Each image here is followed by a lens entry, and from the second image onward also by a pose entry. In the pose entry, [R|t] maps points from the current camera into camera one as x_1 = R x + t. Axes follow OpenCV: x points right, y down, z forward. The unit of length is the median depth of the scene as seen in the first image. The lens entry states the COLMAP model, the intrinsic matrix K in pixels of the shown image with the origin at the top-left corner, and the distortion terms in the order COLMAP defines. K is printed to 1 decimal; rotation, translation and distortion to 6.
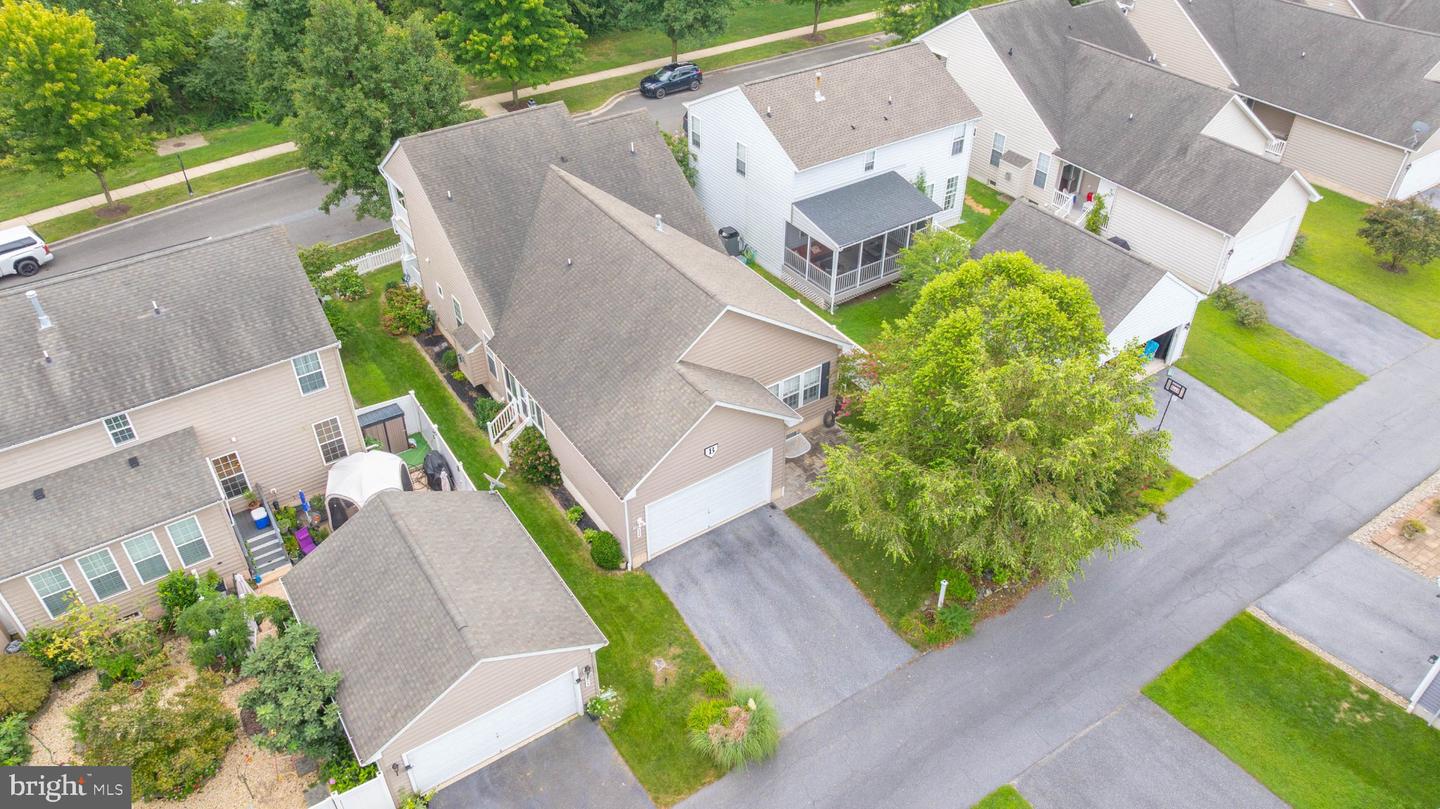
lens RADIAL K [[1012.7, 0, 719.1], [0, 1012.7, 403.9], [0, 0, 1]] dist [-0.038472, 0.033540]
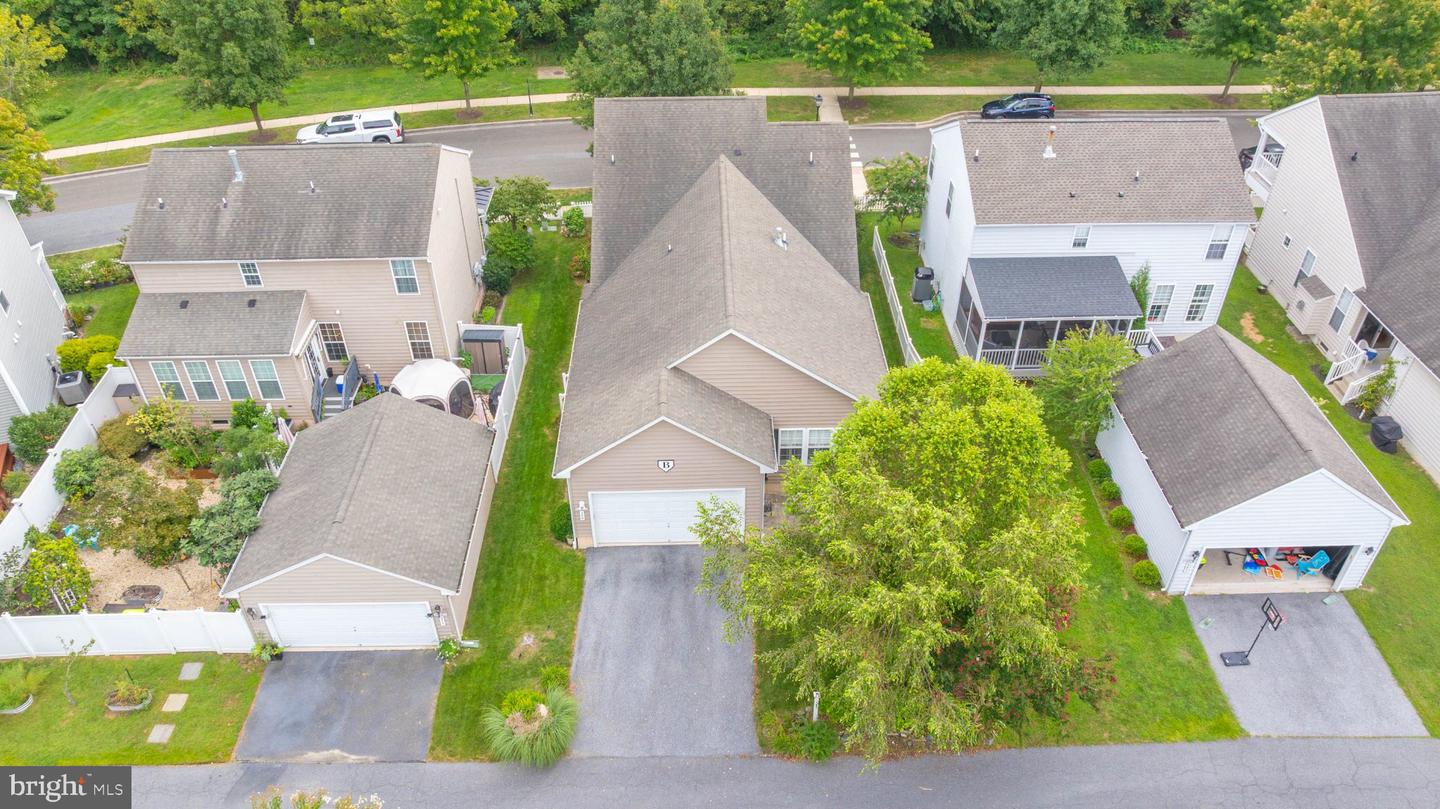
lens RADIAL K [[1012.7, 0, 721.6], [0, 1012.7, 407.8], [0, 0, 1]] dist [-0.038472, 0.033540]
pose [[0.842078, 0.329520, -0.426990, 0.309731], [-0.327314, 0.941435, 0.081028, -0.072453], [0.428684, 0.071528, 0.900618, 0.100626]]
